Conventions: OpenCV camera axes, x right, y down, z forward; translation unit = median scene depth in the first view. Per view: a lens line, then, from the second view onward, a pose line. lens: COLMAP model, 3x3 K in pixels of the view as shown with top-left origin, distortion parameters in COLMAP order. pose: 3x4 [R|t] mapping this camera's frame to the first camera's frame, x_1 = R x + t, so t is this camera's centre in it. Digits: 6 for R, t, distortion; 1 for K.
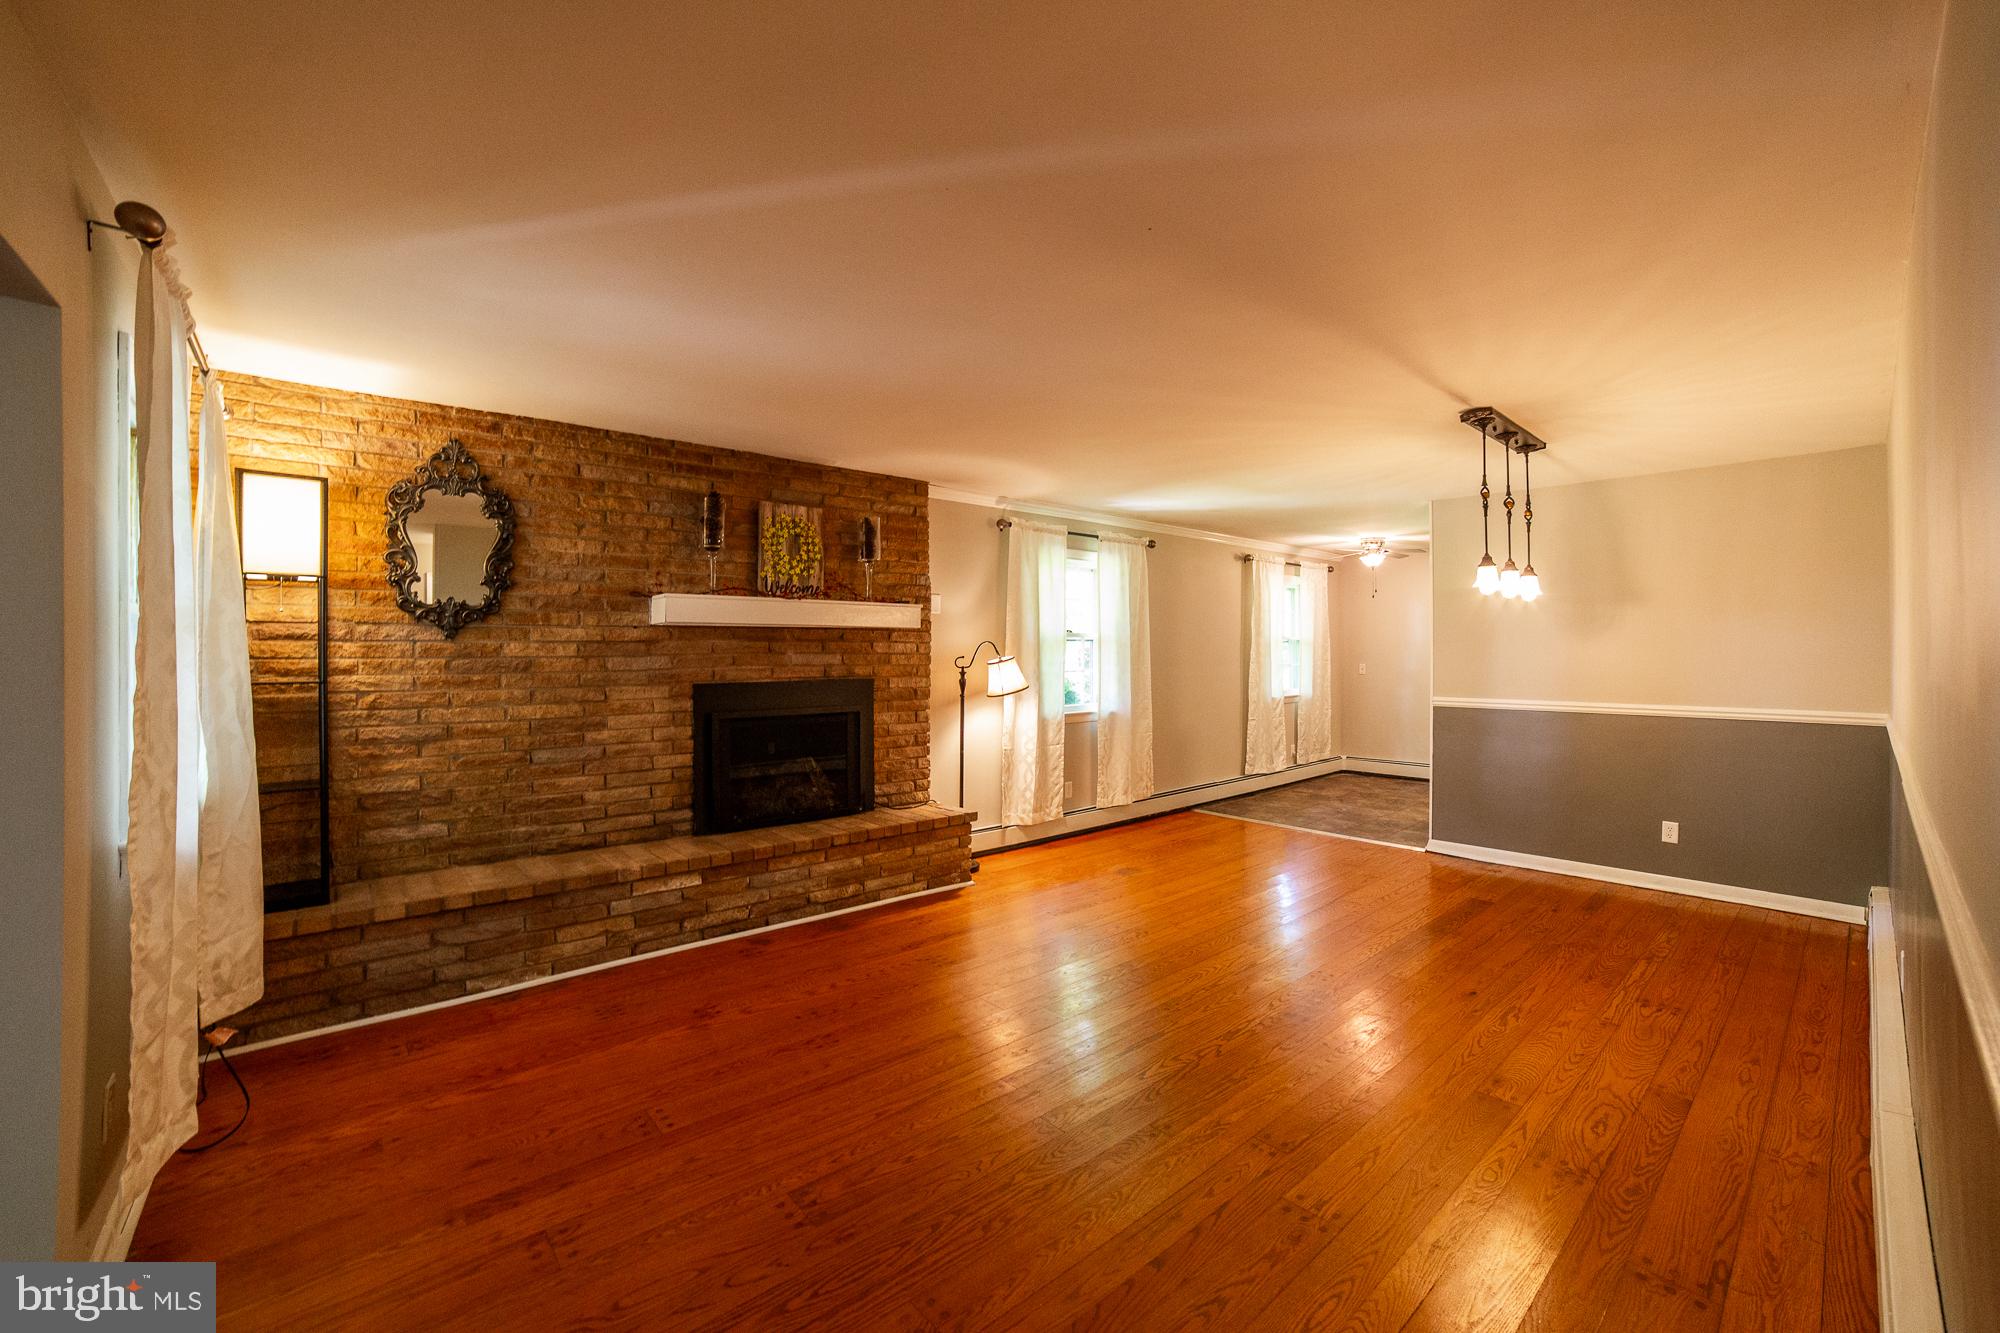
lens RADIAL K [[815.7, 0, 1013.9], [0, 815.7, 645.9], [0, 0, 1]] dist [-0.091681, 0.033456]
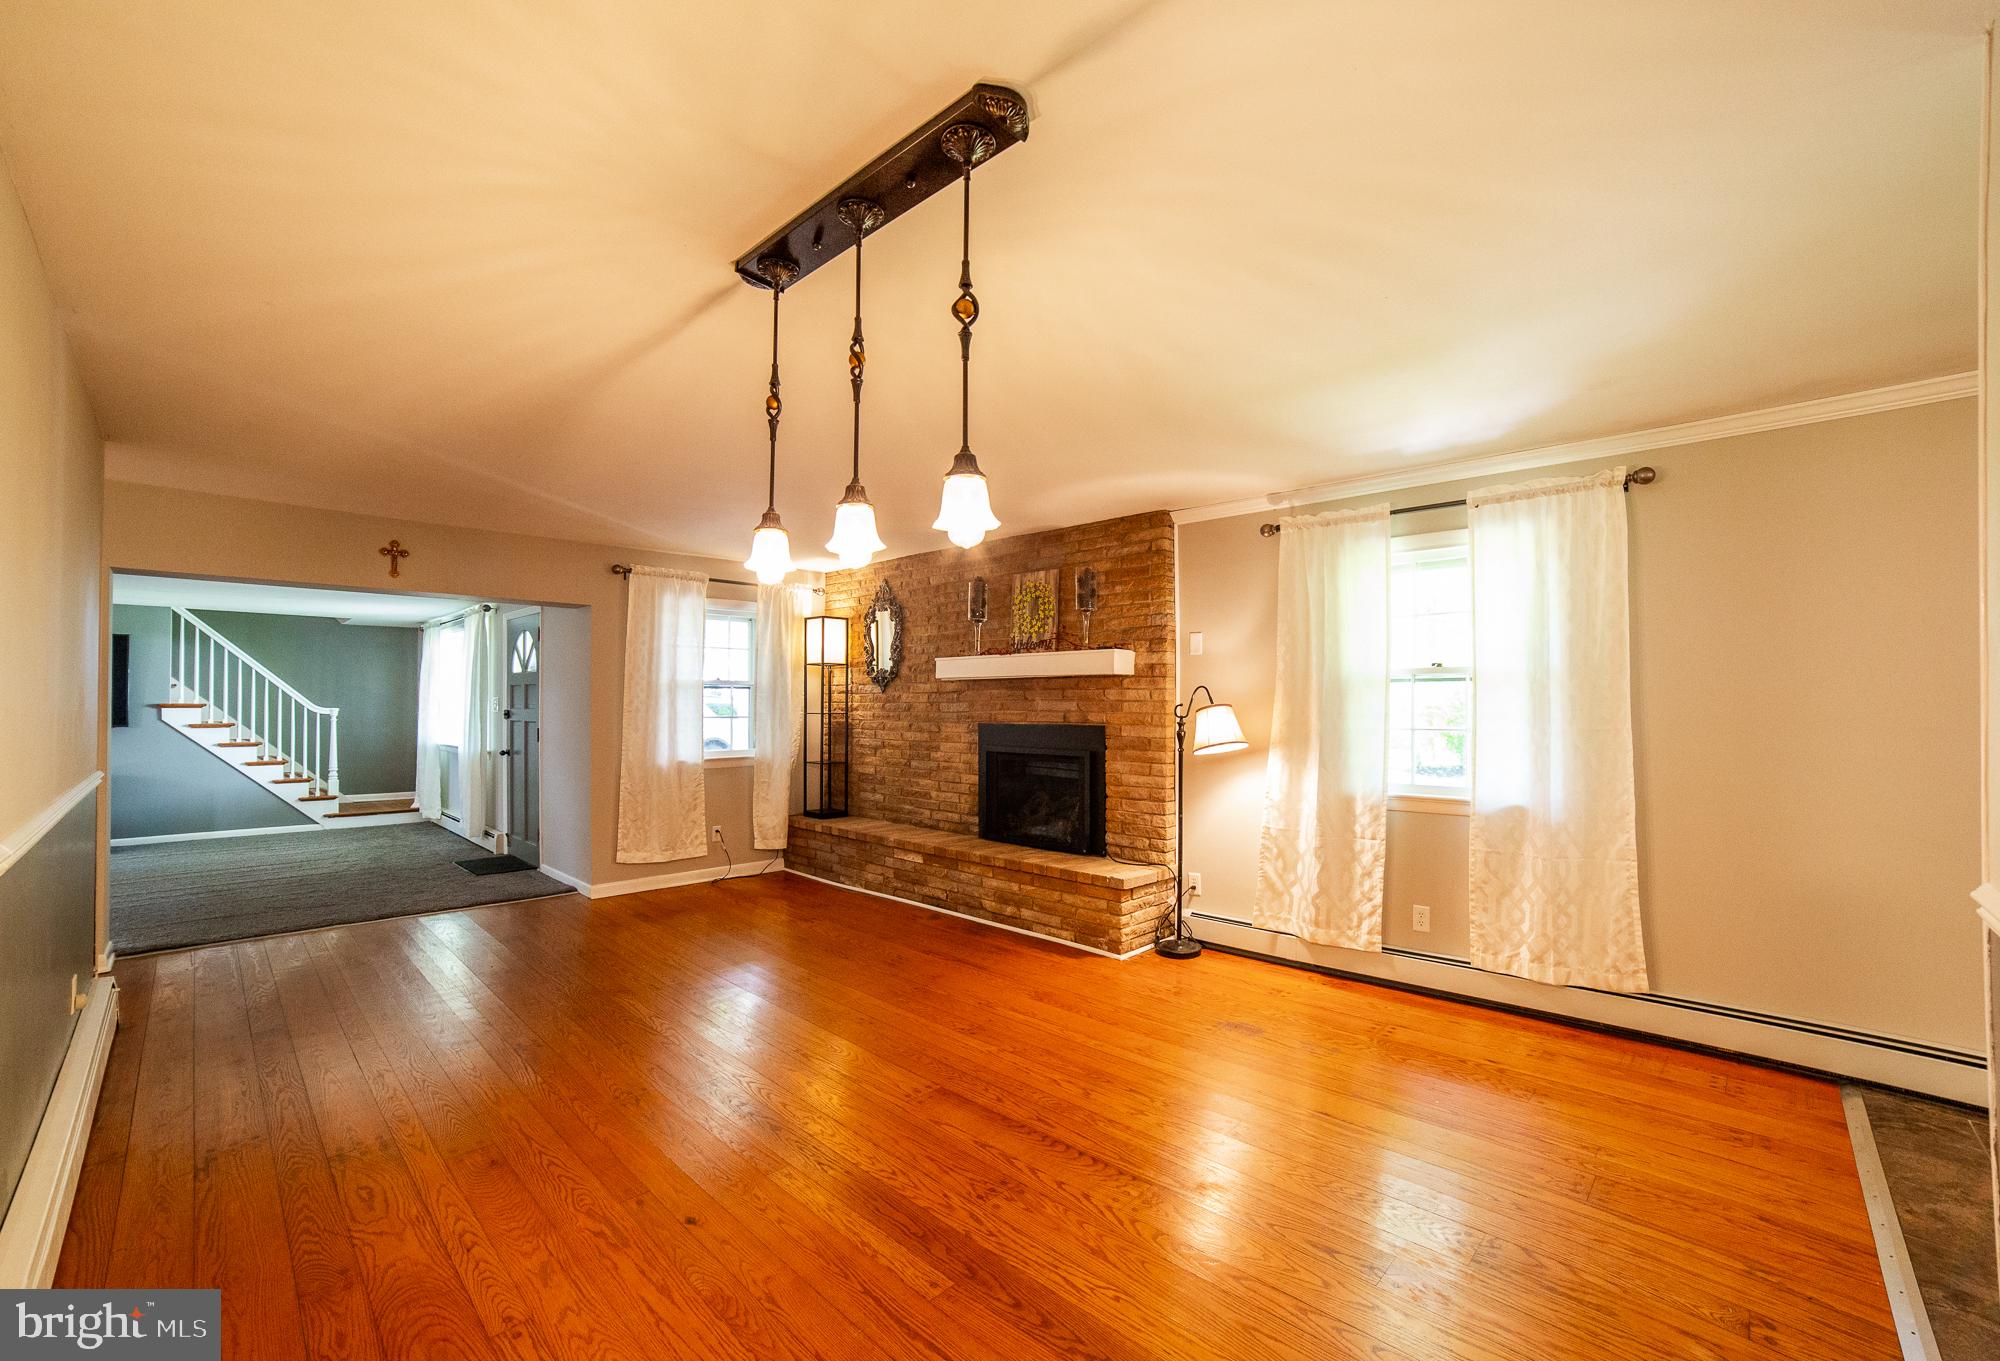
lens RADIAL K [[833.1, 0, 1007.5], [0, 833.1, 695.1], [0, 0, 1]] dist [-0.054767, 0.000300]
pose [[0.080987, -0.009119, -0.996673, 0.881267], [0.003498, 0.999955, -0.008865, 0.011800], [0.996709, -0.002769, 0.081015, 0.835844]]
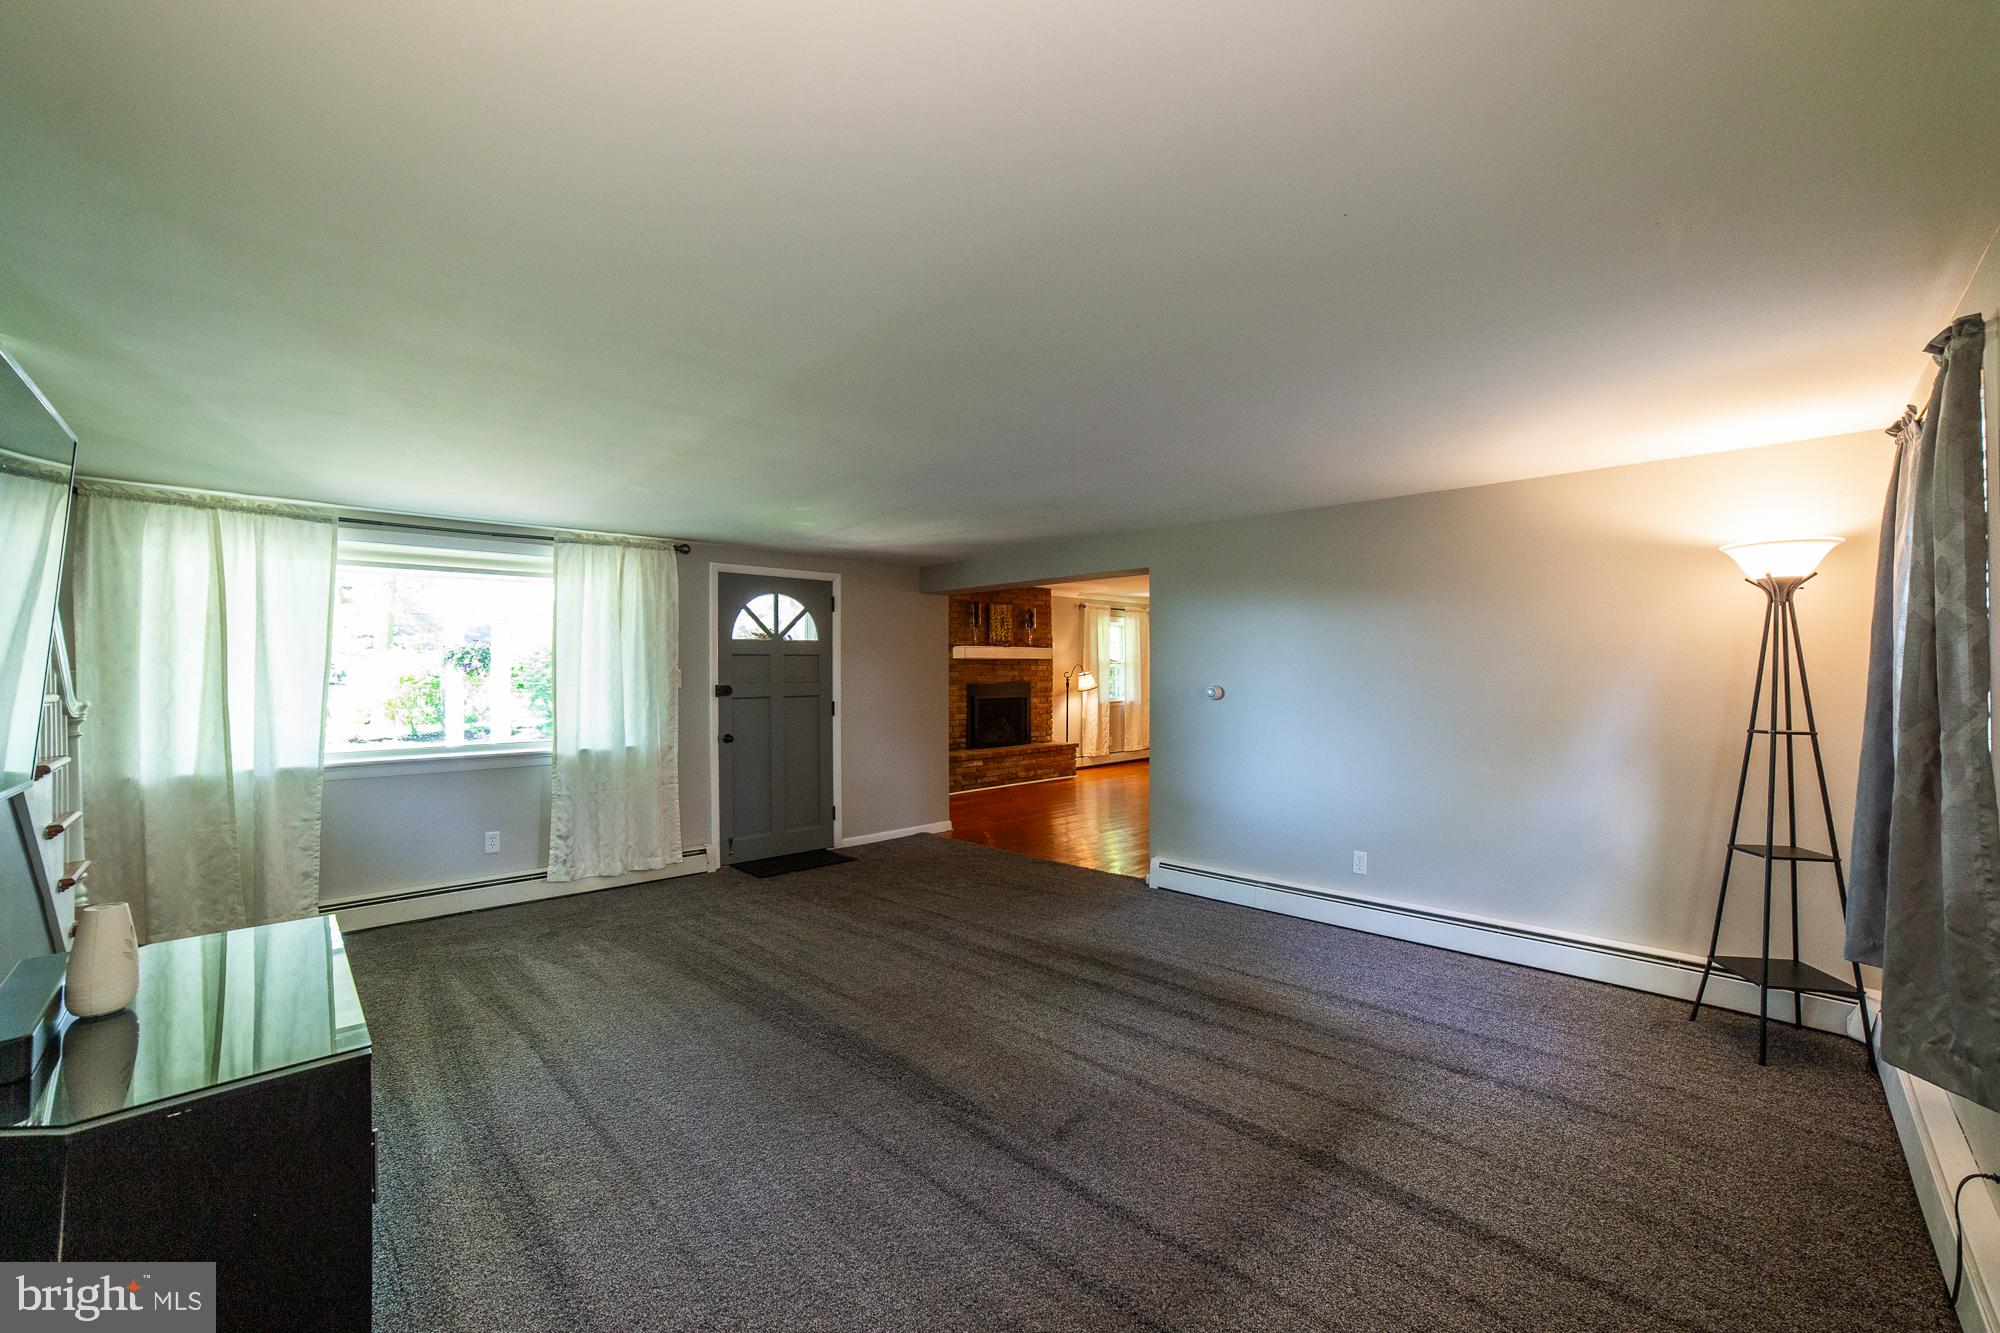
lens RADIAL K [[815.7, 0, 1013.9], [0, 815.7, 645.9], [0, 0, 1]] dist [-0.091681, 0.033456]
pose [[0.998946, -0.001845, 0.045853, -0.332217], [0.002827, 0.999768, -0.021356, -0.010757], [-0.045803, 0.021463, 0.998720, -1.223973]]
